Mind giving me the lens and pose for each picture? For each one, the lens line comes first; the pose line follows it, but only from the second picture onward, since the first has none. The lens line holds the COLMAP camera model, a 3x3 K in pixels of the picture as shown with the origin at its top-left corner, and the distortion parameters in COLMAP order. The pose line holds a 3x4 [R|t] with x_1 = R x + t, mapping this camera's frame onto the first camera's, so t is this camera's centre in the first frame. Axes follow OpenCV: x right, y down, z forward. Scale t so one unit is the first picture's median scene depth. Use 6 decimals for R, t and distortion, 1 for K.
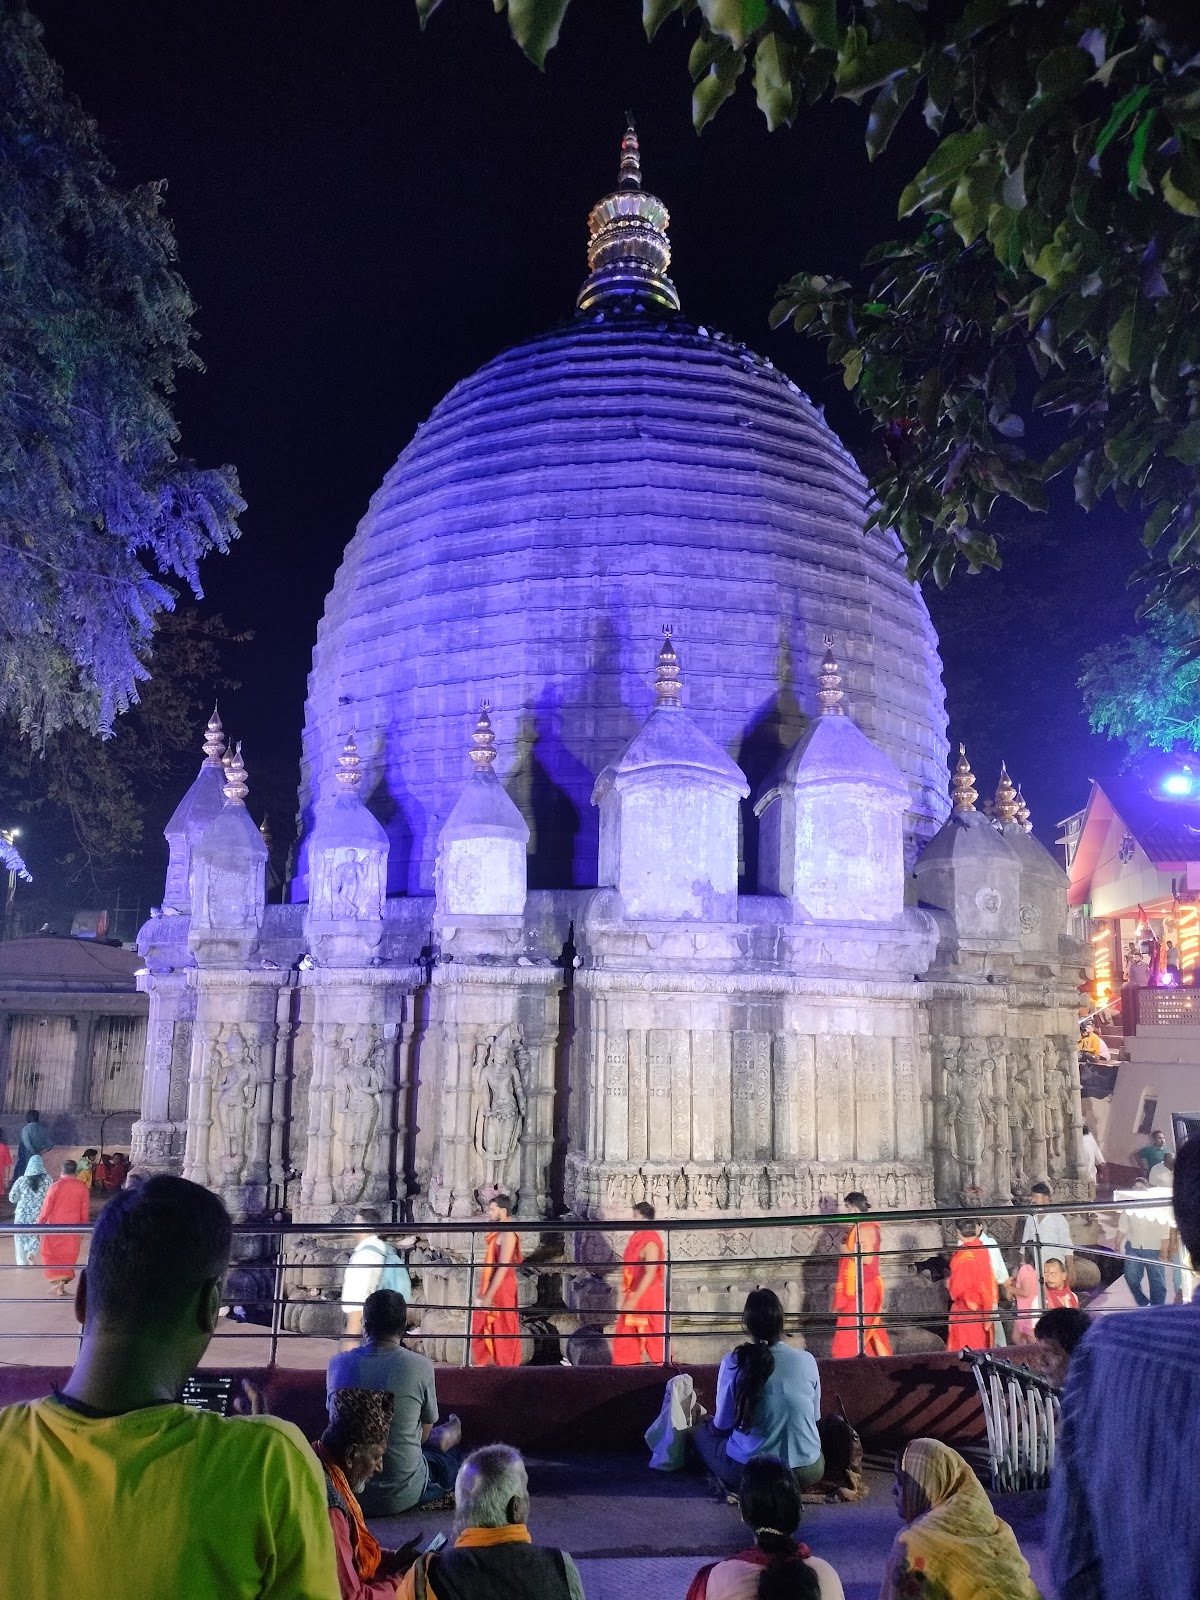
lens RADIAL K [[1197.0, 0, 600.0], [0, 1197.0, 800.0], [0, 0, 1]] dist [0.152576, -0.387162]
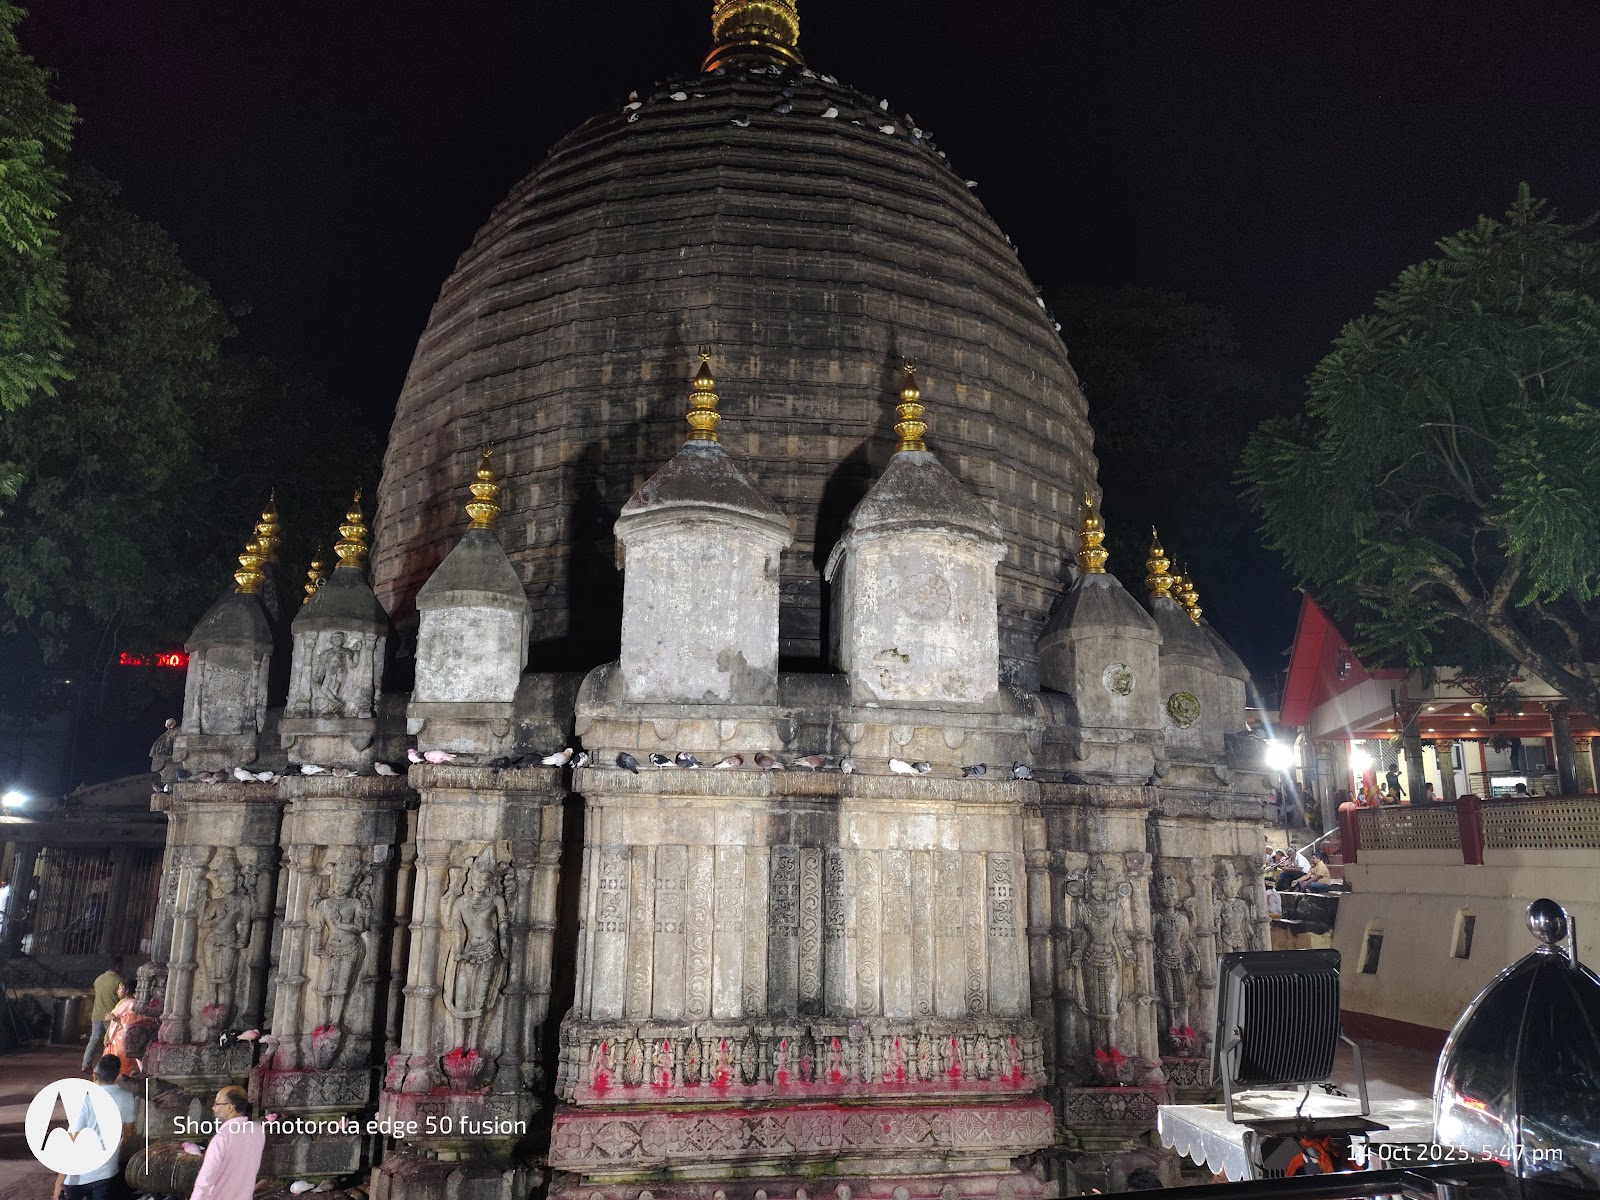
lens RADIAL K [[1087.6, 0, 800.0], [0, 1087.6, 600.0], [0, 0, 1]] dist [0.078256, -0.107720]
pose [[0.997626, -0.022790, -0.064980, 0.169801], [0.019249, 0.998322, -0.054611, 0.069939], [0.066115, 0.053231, 0.996391, 0.283774]]
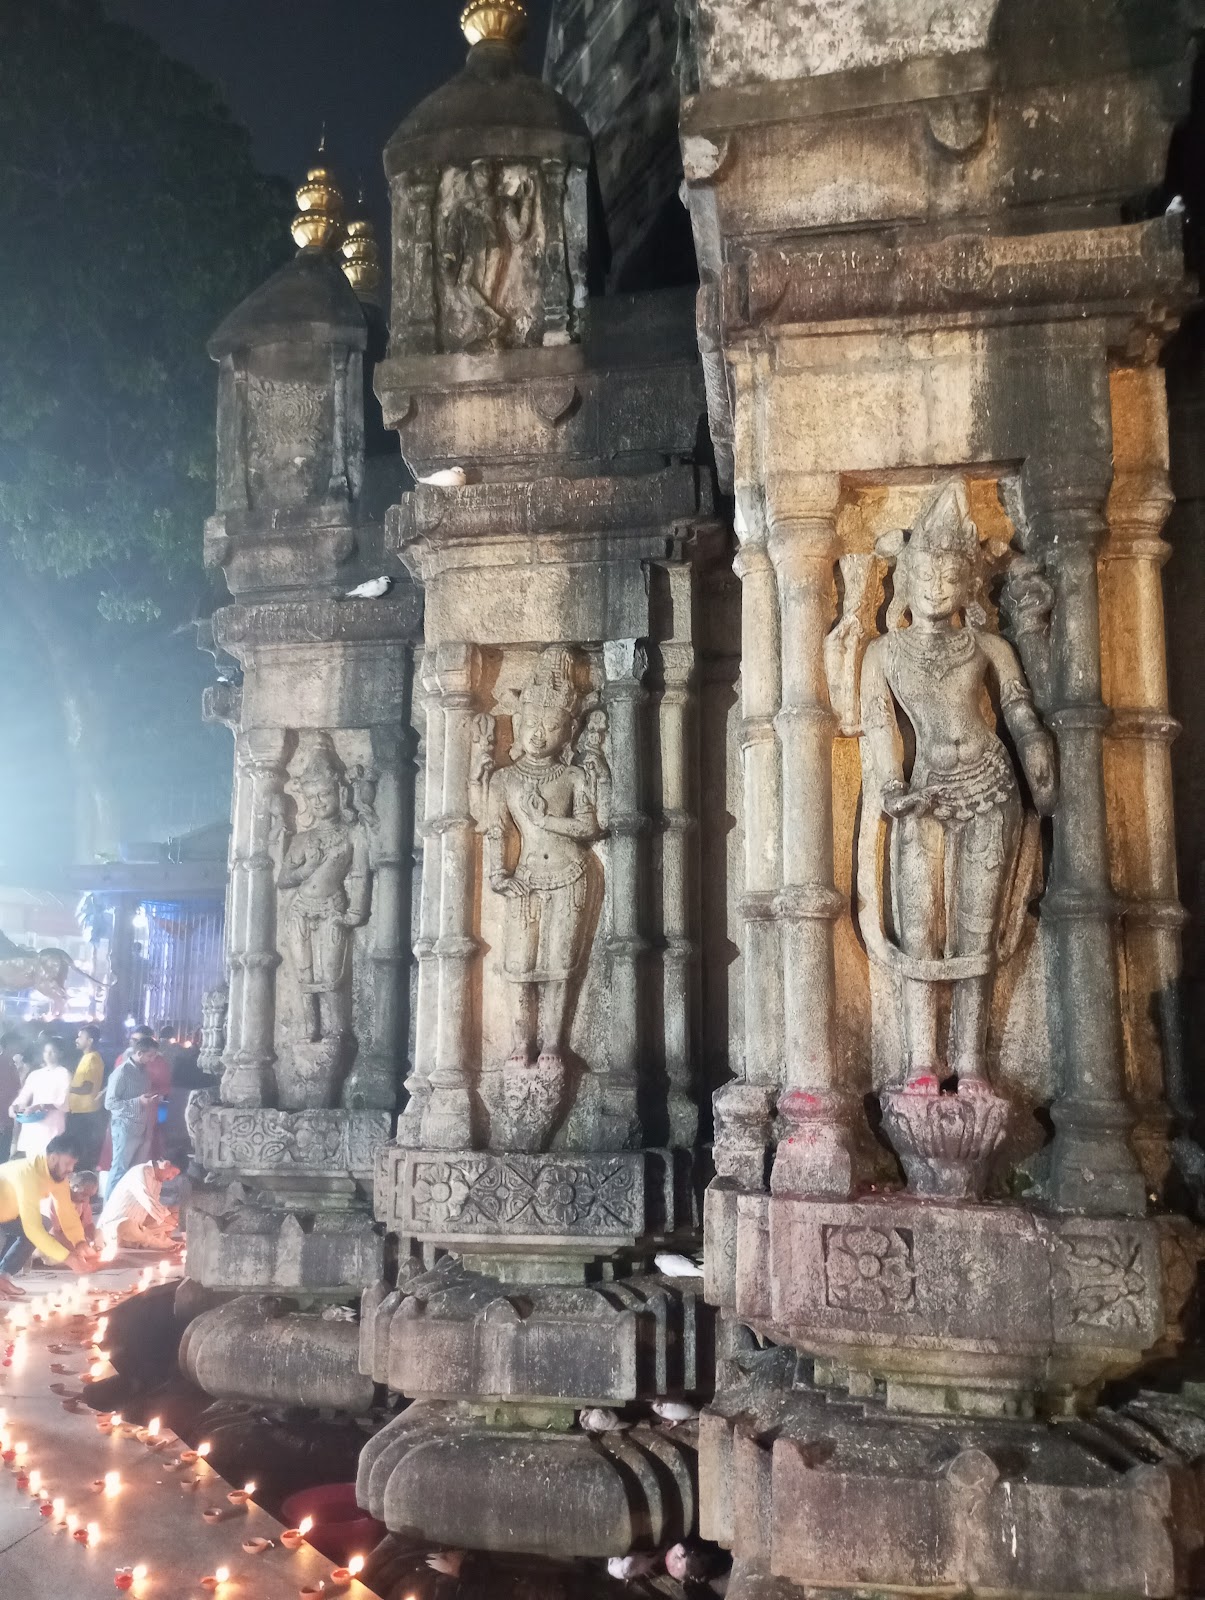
lens RADIAL K [[1329.3, 0, 602.5], [0, 1329.3, 800.0], [0, 0, 1]] dist [0.033725, -0.002155]
pose [[0.925022, -0.067048, -0.373950, -0.043266], [0.072287, 0.997384, -0.000014, 0.243484], [0.372973, -0.027019, 0.927449, 0.686041]]
